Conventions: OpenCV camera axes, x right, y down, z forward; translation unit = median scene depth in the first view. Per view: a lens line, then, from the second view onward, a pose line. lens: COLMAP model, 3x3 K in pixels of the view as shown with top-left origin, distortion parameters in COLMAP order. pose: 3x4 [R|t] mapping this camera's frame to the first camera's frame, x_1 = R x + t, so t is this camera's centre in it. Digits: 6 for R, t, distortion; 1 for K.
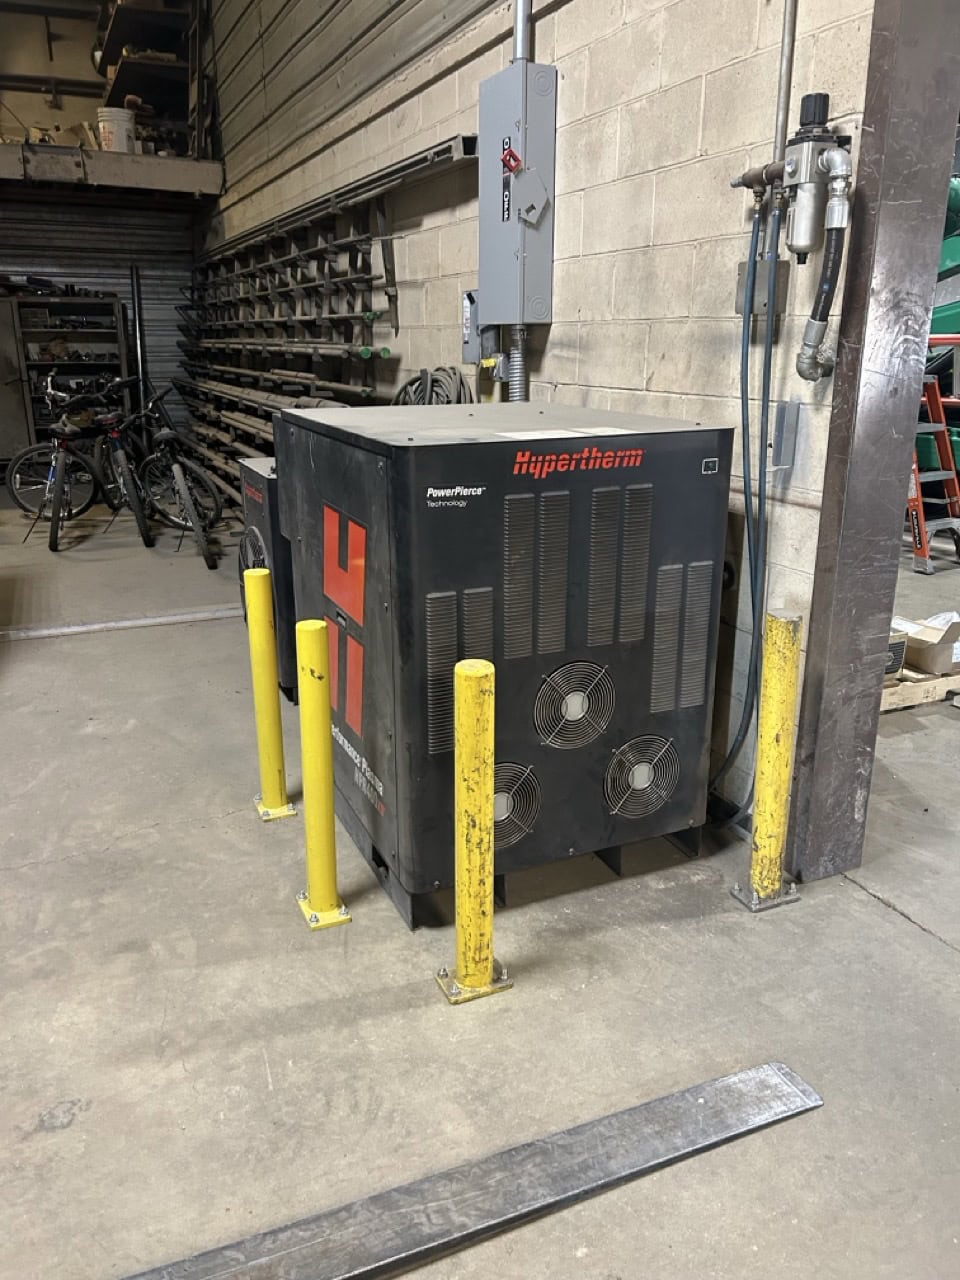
lens RADIAL K [[974.7, 0, 481.1], [0, 974.7, 641.2], [0, 0, 1]] dist [0.049493, -0.039563]
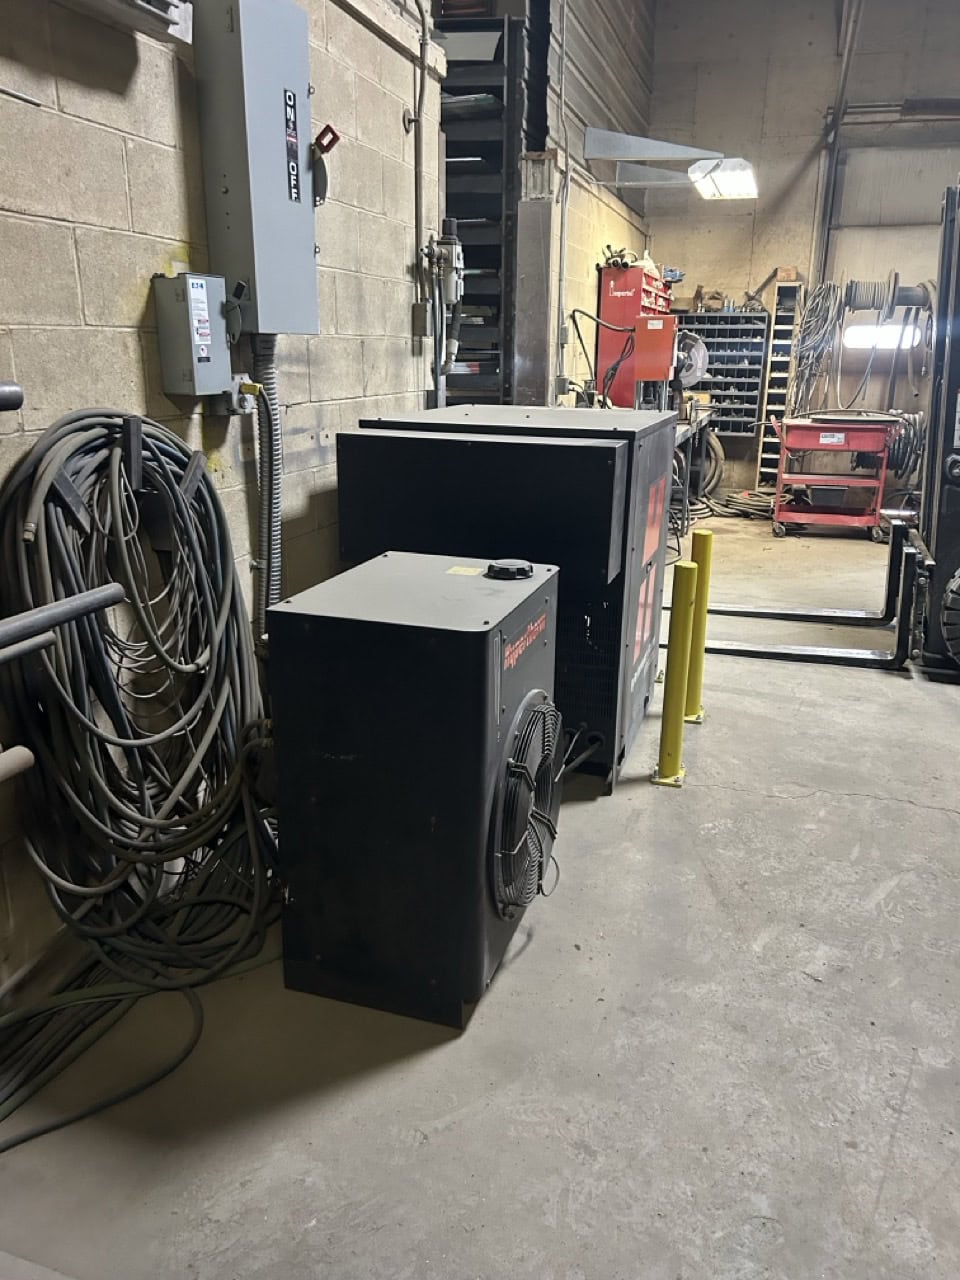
lens RADIAL K [[974.7, 0, 482.5], [0, 974.7, 639.1], [0, 0, 1]] dist [0.049493, -0.039563]
pose [[-0.749604, -0.199098, 0.631232, -0.719383], [0.181678, 0.855165, 0.485476, -0.539063], [-0.636464, 0.478595, -0.604863, 1.720350]]
